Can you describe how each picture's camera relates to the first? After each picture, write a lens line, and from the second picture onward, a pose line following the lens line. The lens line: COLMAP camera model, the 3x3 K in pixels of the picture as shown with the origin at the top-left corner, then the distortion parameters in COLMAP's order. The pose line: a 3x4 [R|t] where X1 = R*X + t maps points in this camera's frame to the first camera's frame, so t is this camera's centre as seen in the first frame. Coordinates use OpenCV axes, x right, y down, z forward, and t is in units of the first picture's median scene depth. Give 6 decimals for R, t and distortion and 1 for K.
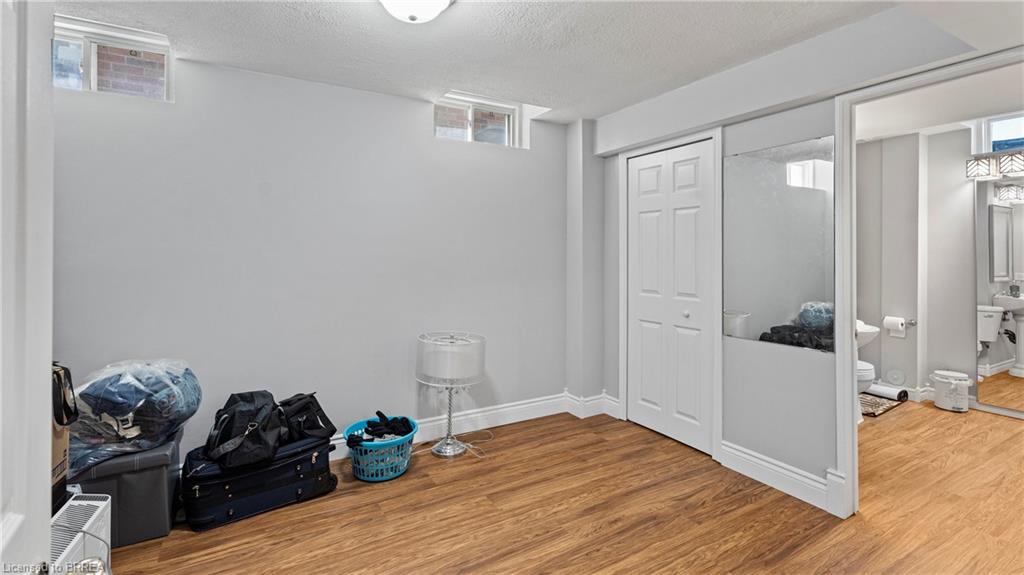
lens RADIAL K [[462.6, 0, 521.6], [0, 462.6, 254.9], [0, 0, 1]] dist [0.002675, 0.001324]
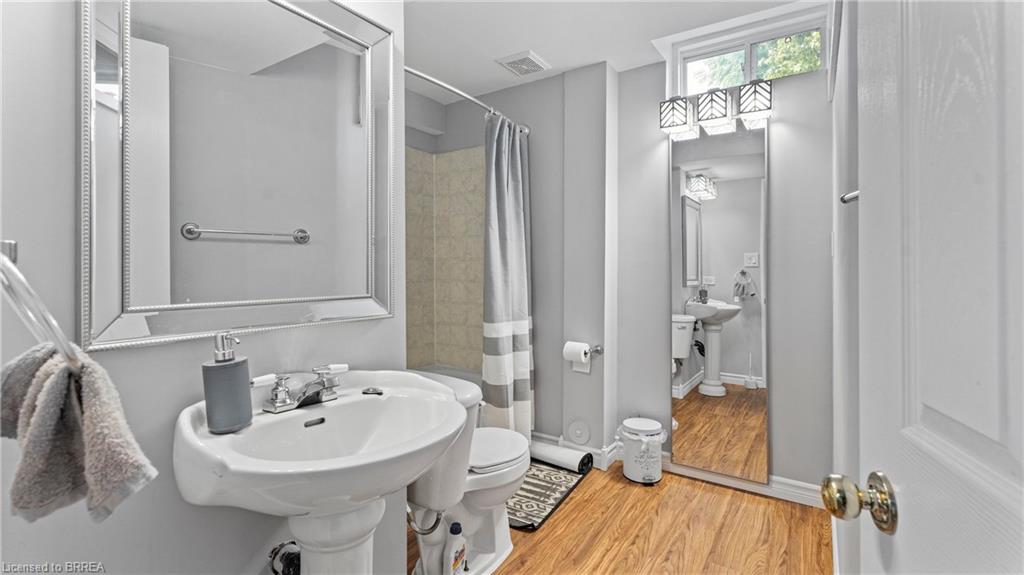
lens RADIAL K [[462.6, 0, 511.6], [0, 462.6, 278.3], [0, 0, 1]] dist [0.002675, 0.001324]
pose [[0.903351, -0.012928, 0.428708, 0.389375], [0.005045, 0.999797, 0.019519, 0.026765], [-0.428873, -0.015470, 0.903232, 0.397647]]
